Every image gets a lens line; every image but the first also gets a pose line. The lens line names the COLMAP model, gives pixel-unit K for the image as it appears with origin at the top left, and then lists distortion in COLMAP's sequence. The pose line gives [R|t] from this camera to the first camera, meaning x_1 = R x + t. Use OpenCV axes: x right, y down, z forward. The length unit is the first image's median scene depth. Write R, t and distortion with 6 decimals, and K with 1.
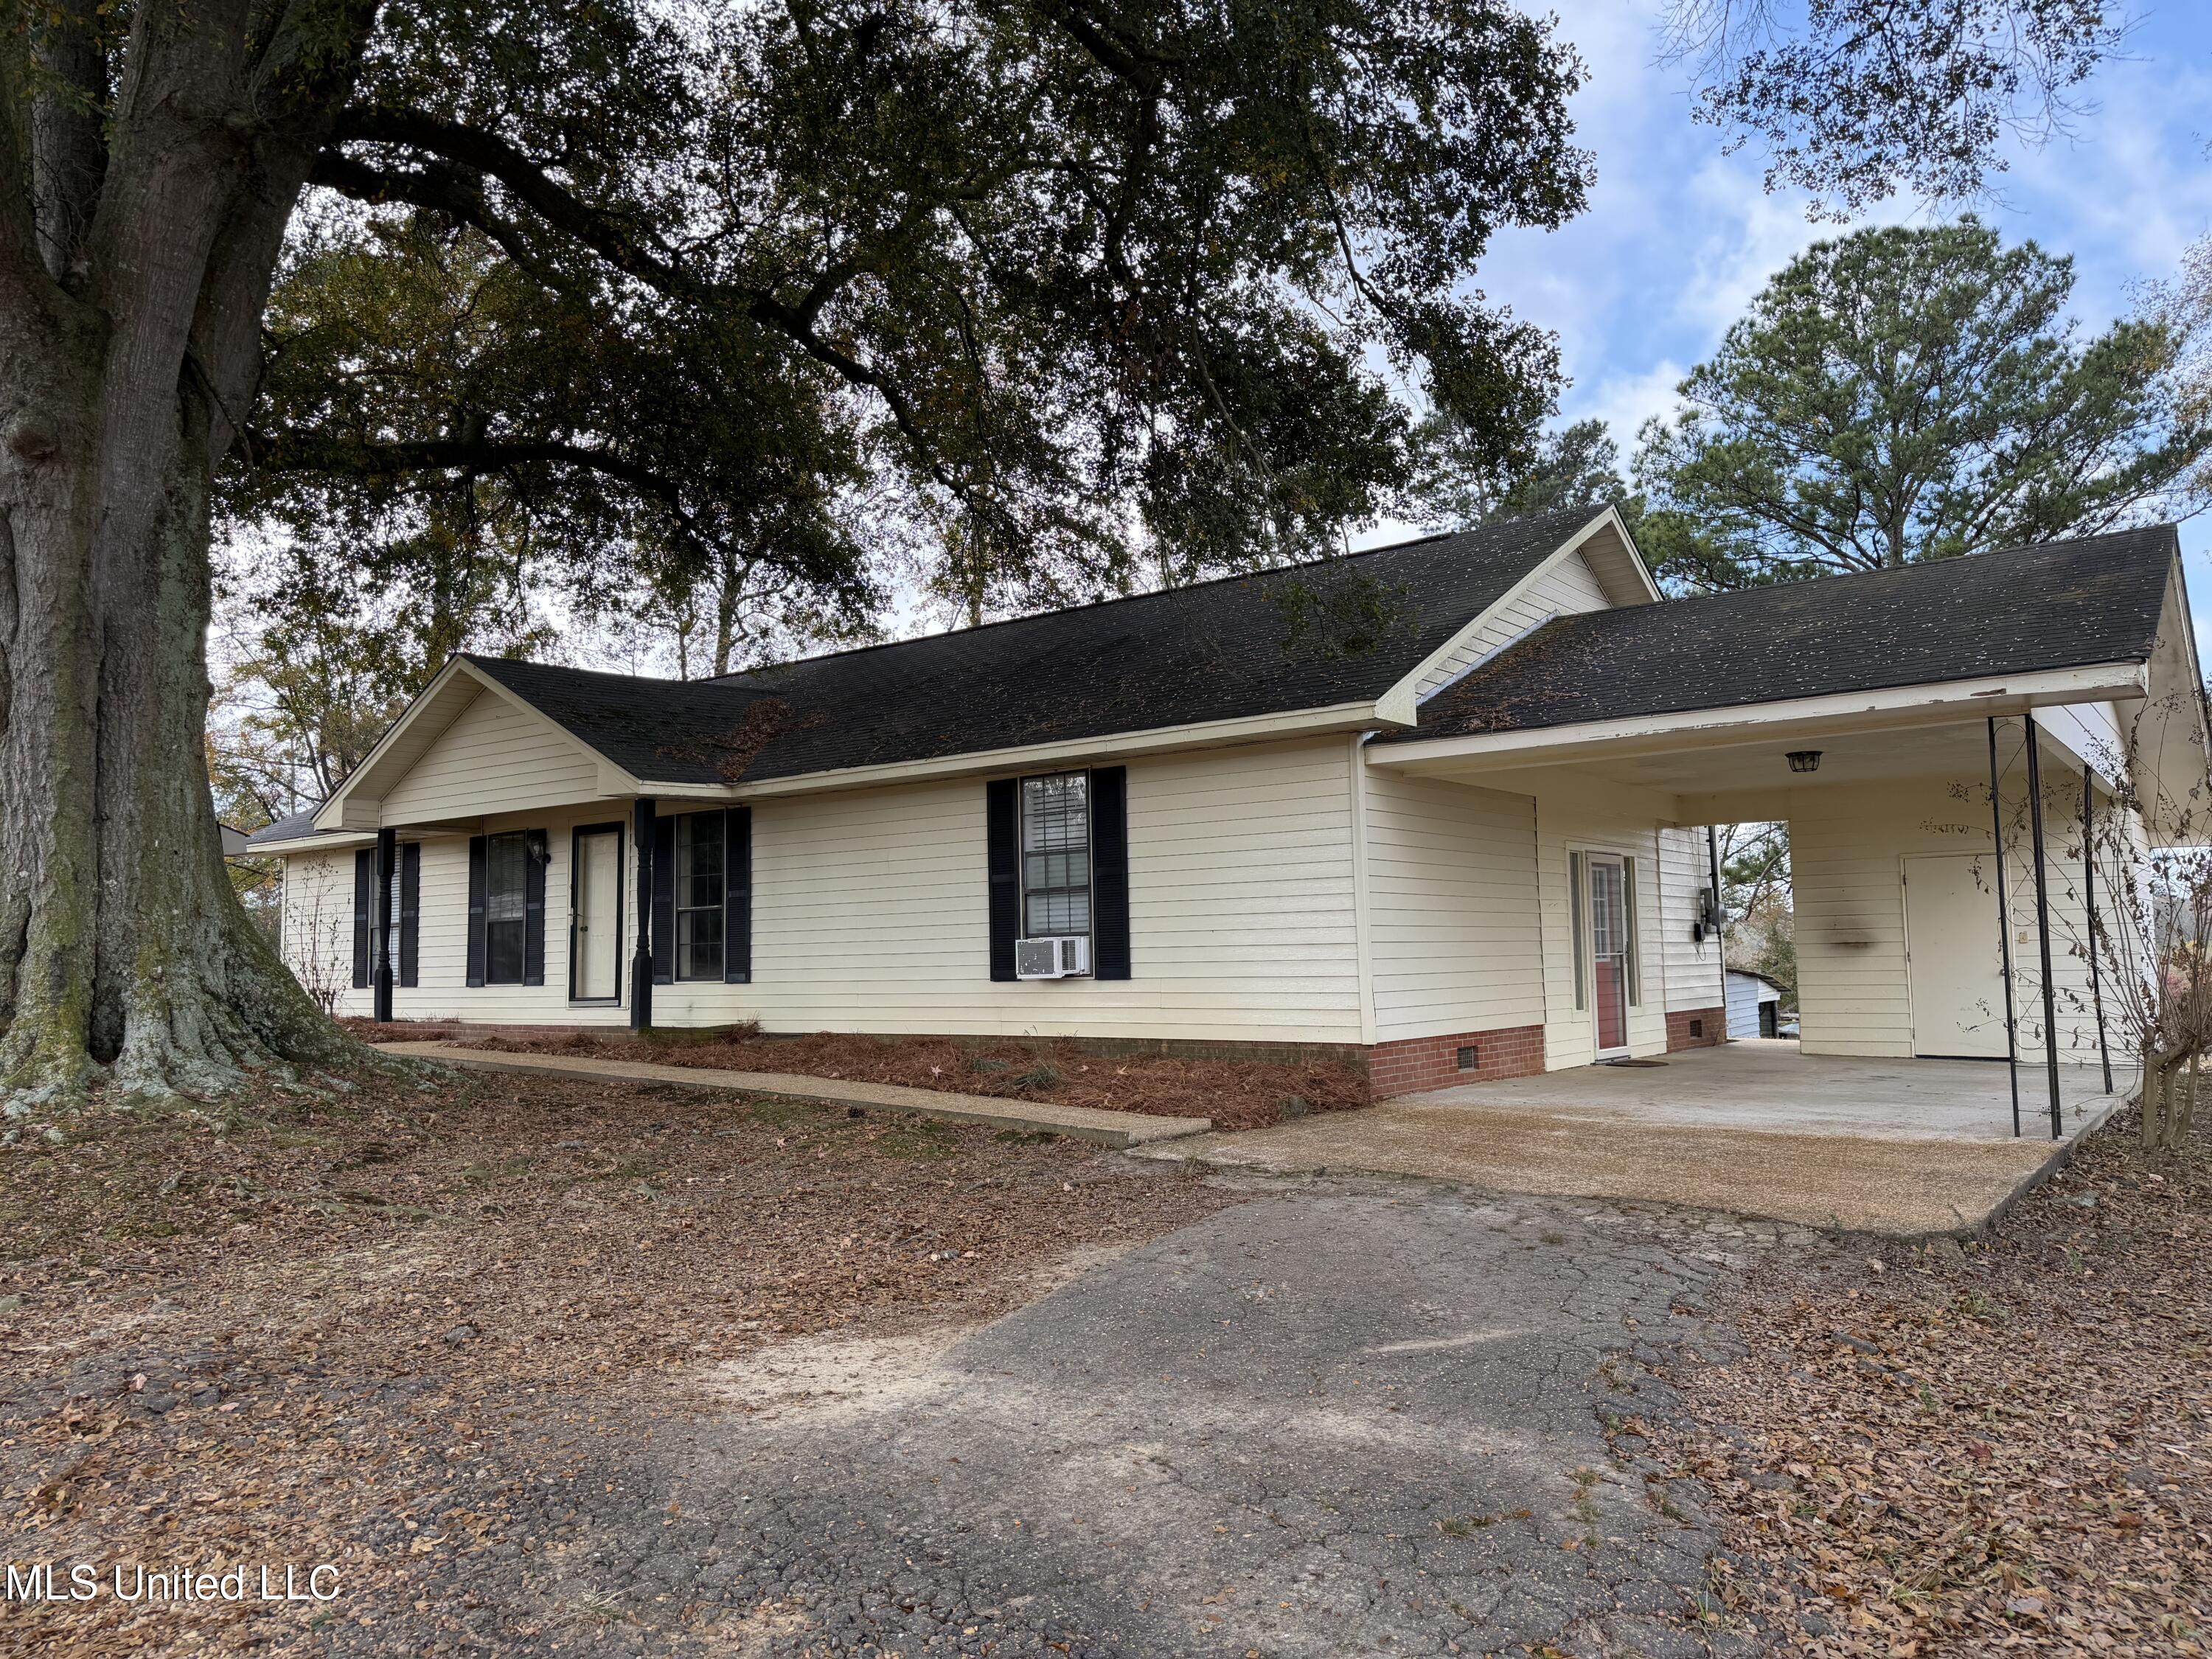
lens RADIAL K [[1570.2, 0, 1104.5], [0, 1570.2, 833.2], [0, 0, 1]] dist [0.013422, -0.001147]
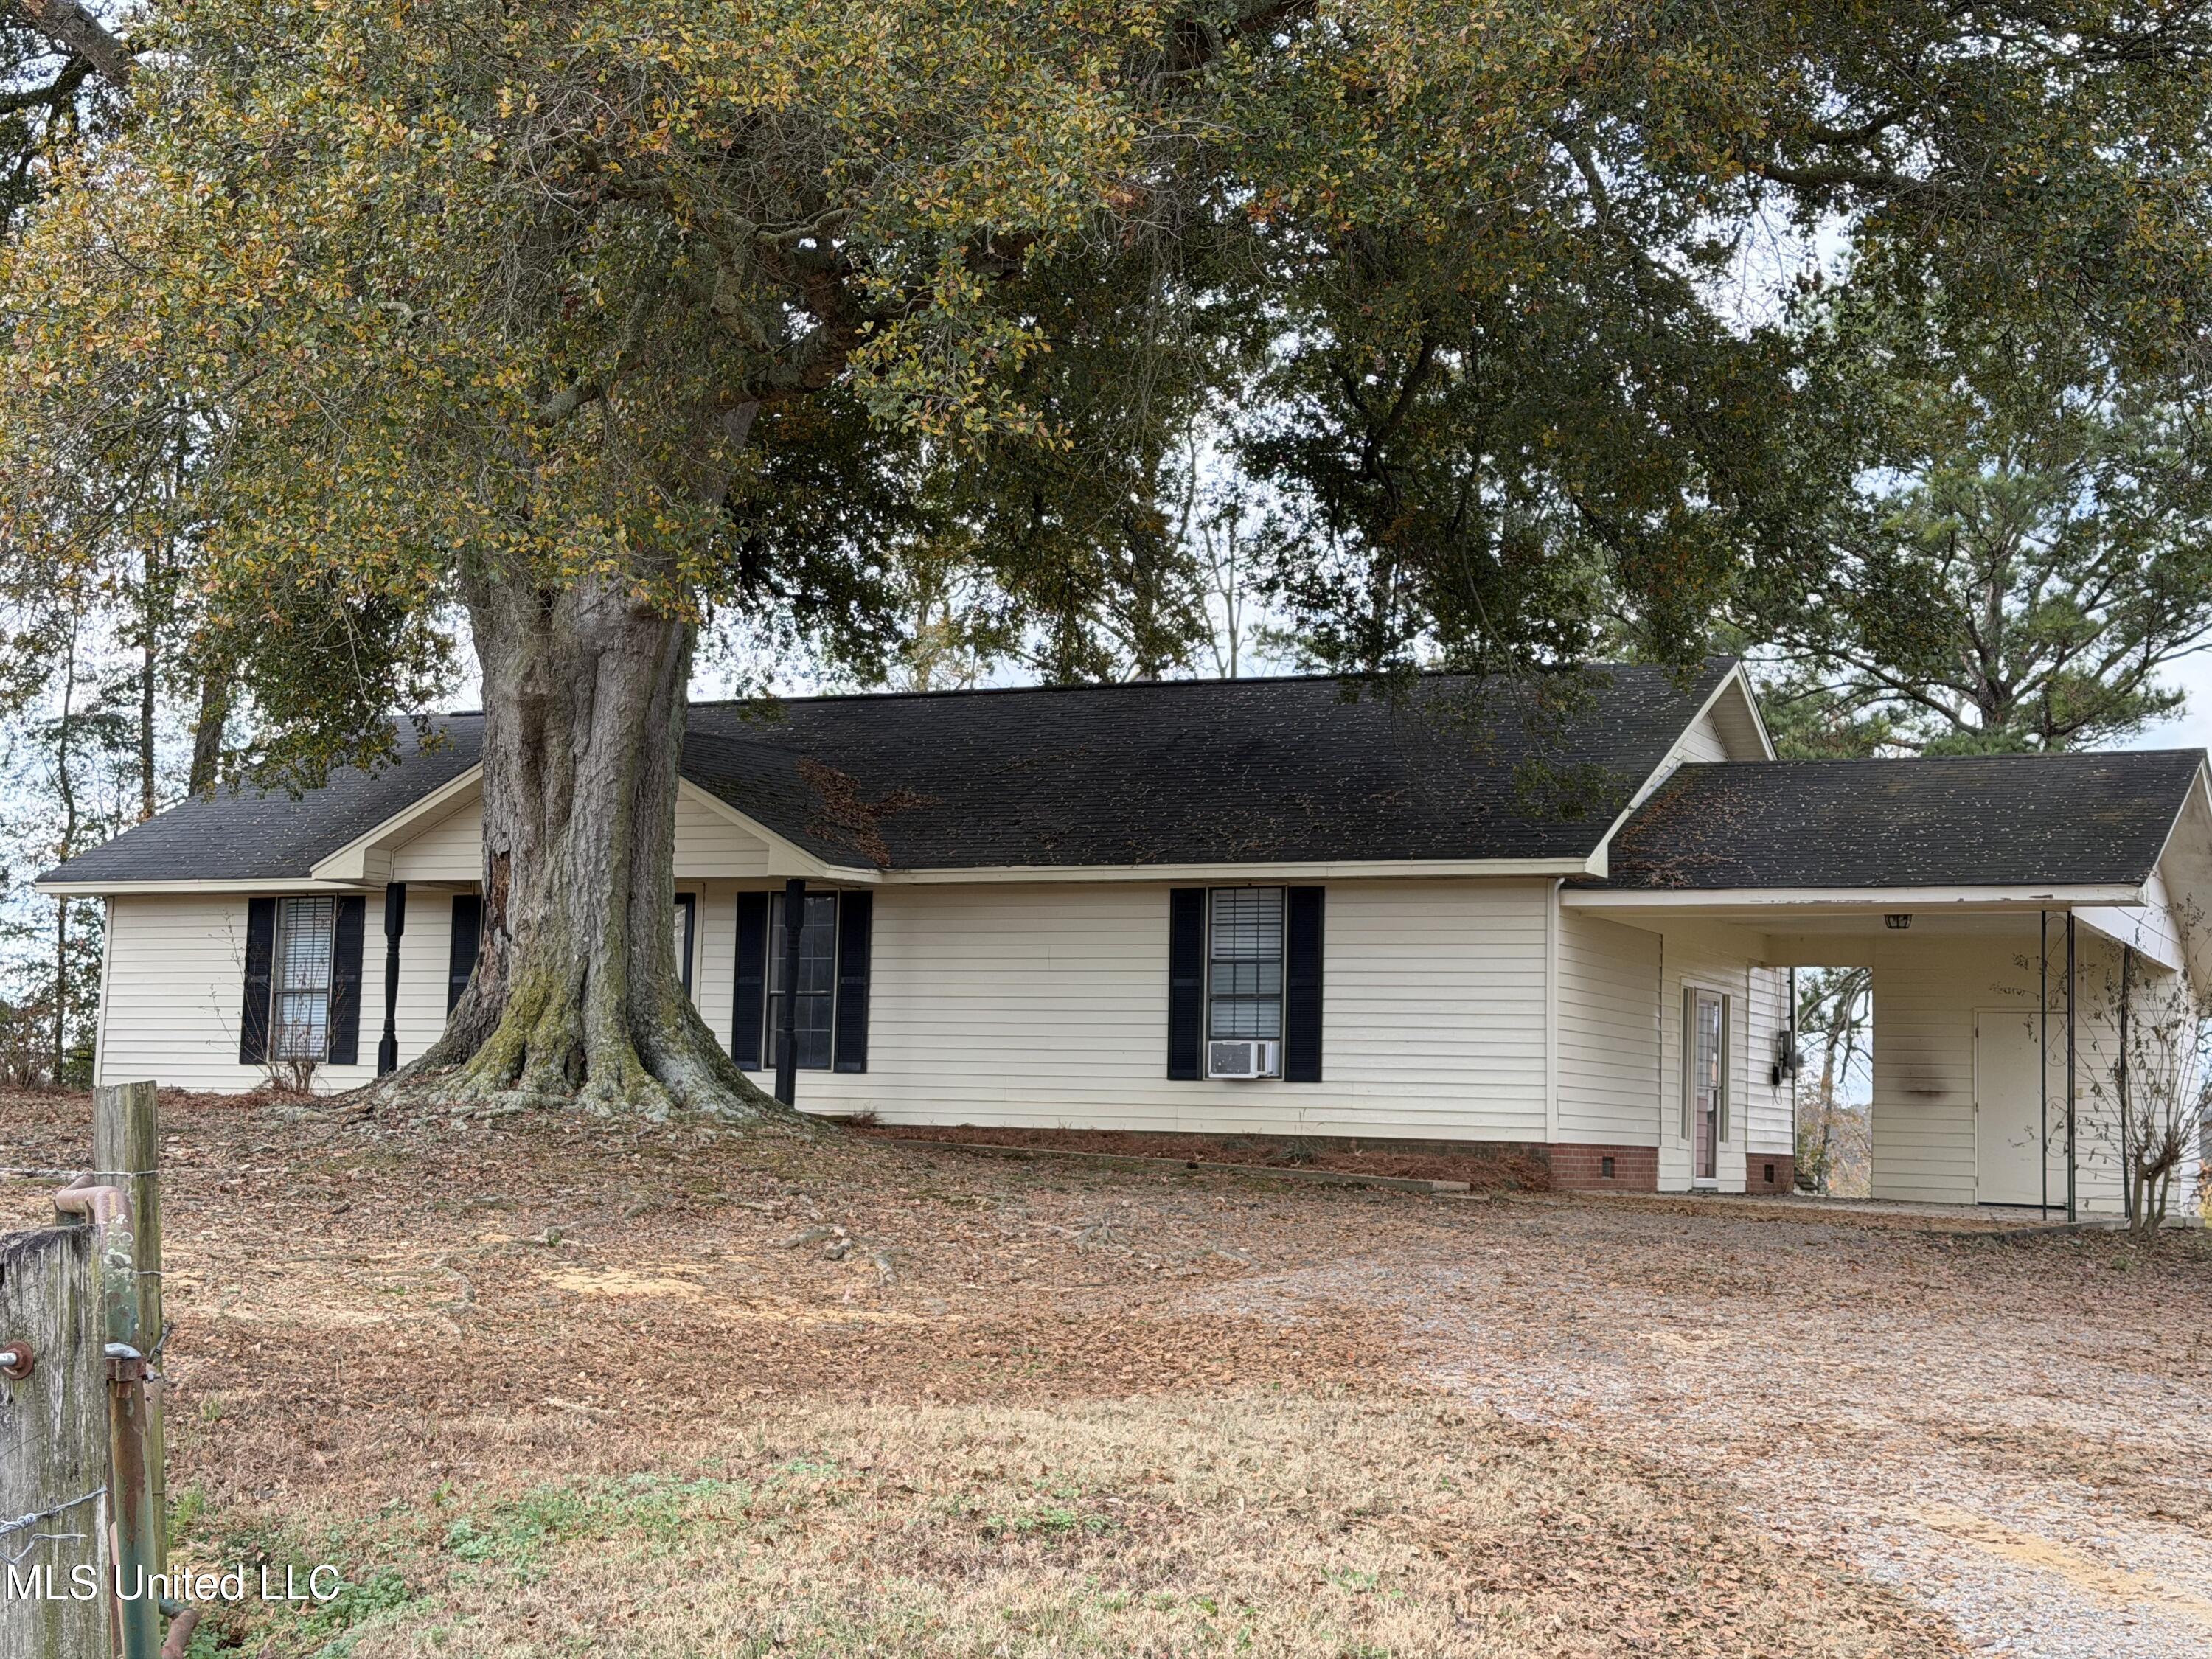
lens RADIAL K [[3005.0, 0, 1100.9], [0, 3005.0, 825.1], [0, 0, 1]] dist [0.038771, 0.000000]
pose [[0.980023, 0.067295, 0.187155, -0.511722], [-0.063007, 0.997598, -0.028774, -0.015308], [-0.188642, 0.016407, 0.981909, -0.987165]]
